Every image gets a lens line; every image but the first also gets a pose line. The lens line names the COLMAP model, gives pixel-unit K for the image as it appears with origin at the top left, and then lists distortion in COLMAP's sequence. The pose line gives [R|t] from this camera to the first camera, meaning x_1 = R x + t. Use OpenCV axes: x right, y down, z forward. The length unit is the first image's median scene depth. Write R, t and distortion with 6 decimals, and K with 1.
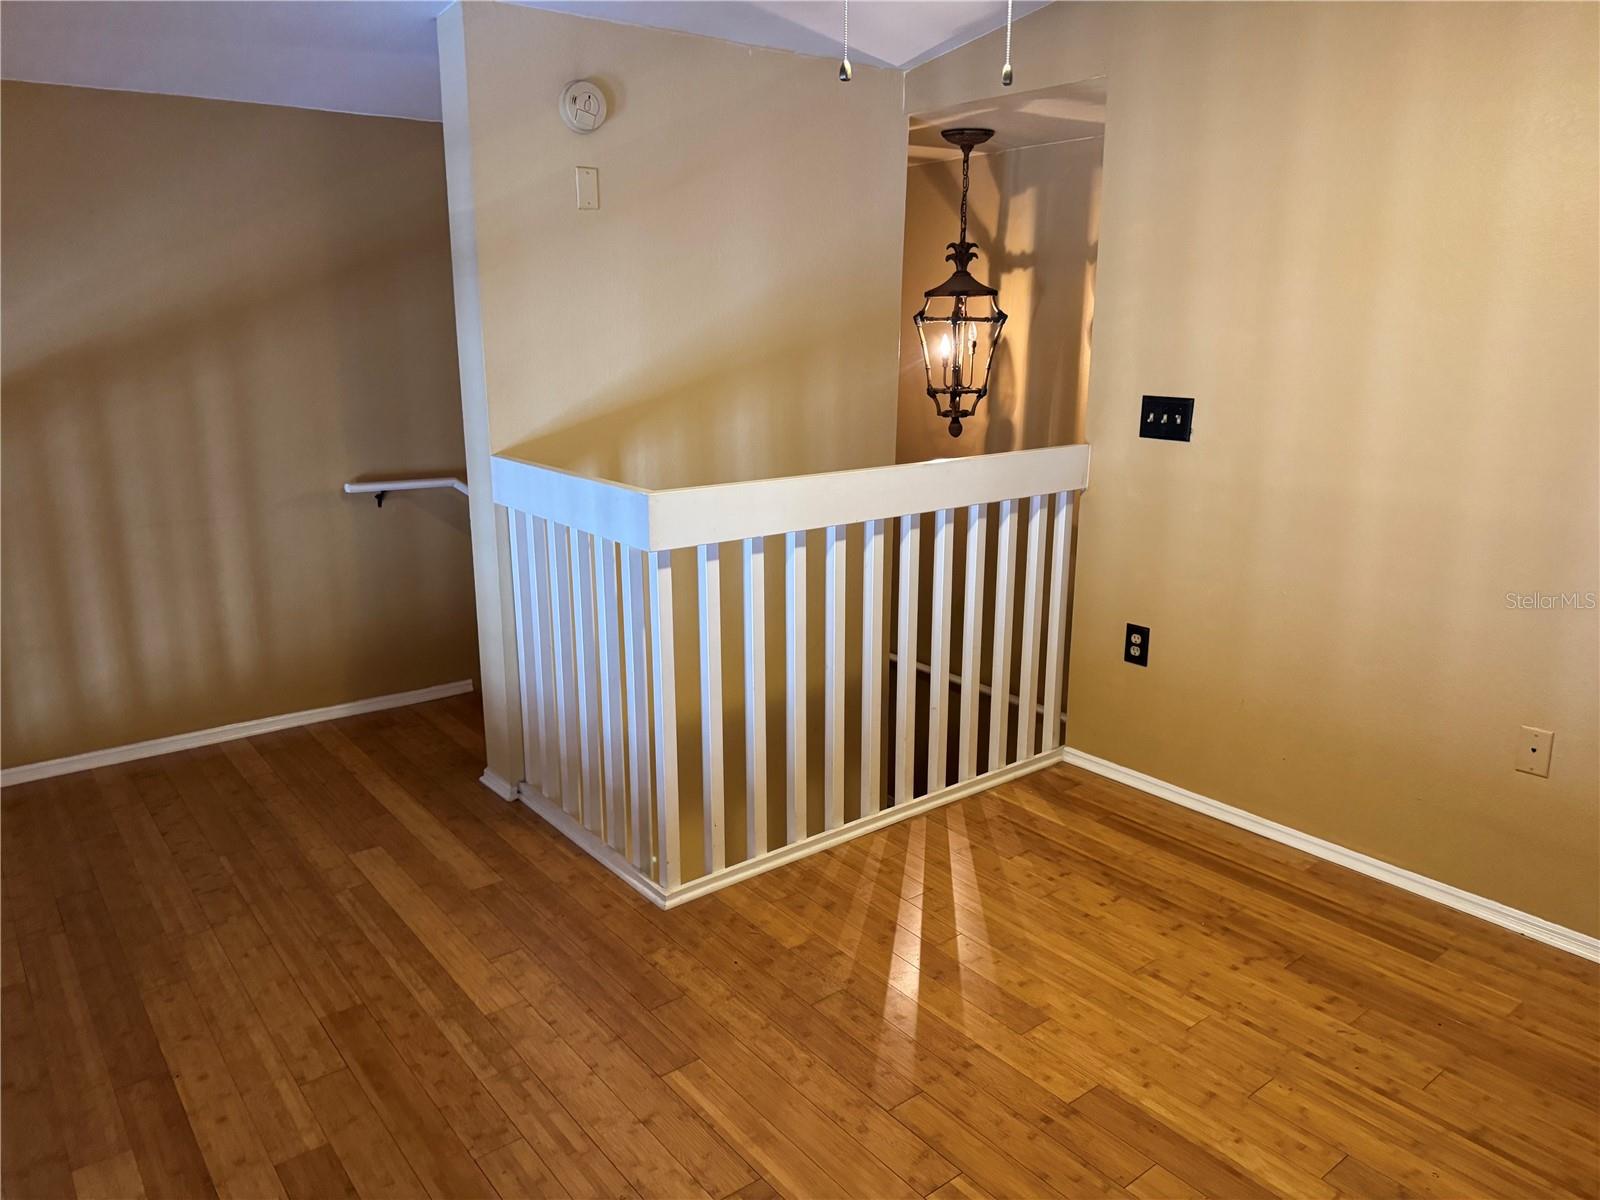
lens RADIAL K [[1142.3, 0, 795.8], [0, 1142.3, 604.2], [0, 0, 1]] dist [0.131932, -0.198936]
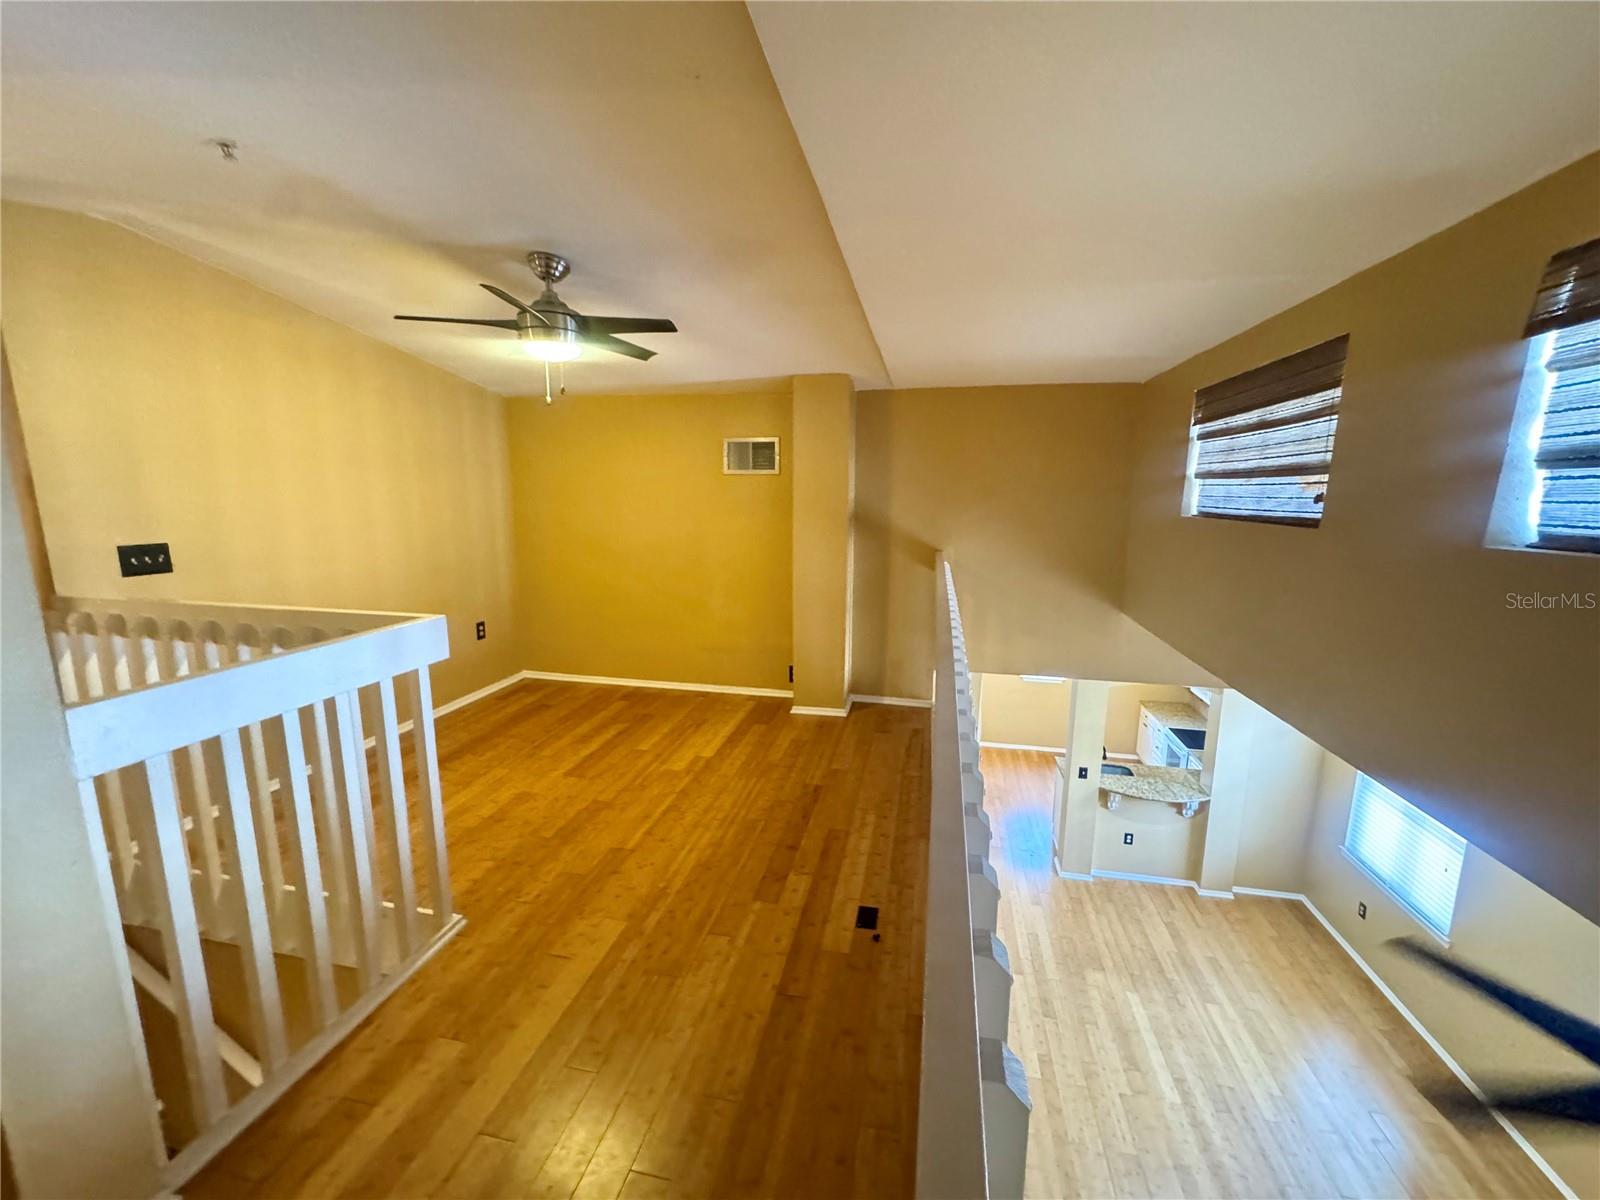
lens RADIAL K [[642.2, 0, 798.1], [0, 642.2, 595.5], [0, 0, 1]] dist [-0.000291, -0.000514]
pose [[-0.651120, -0.130381, 0.747692, -1.021664], [0.165735, 0.936935, 0.307710, -0.305341], [-0.740658, 0.324275, -0.588449, 1.196317]]
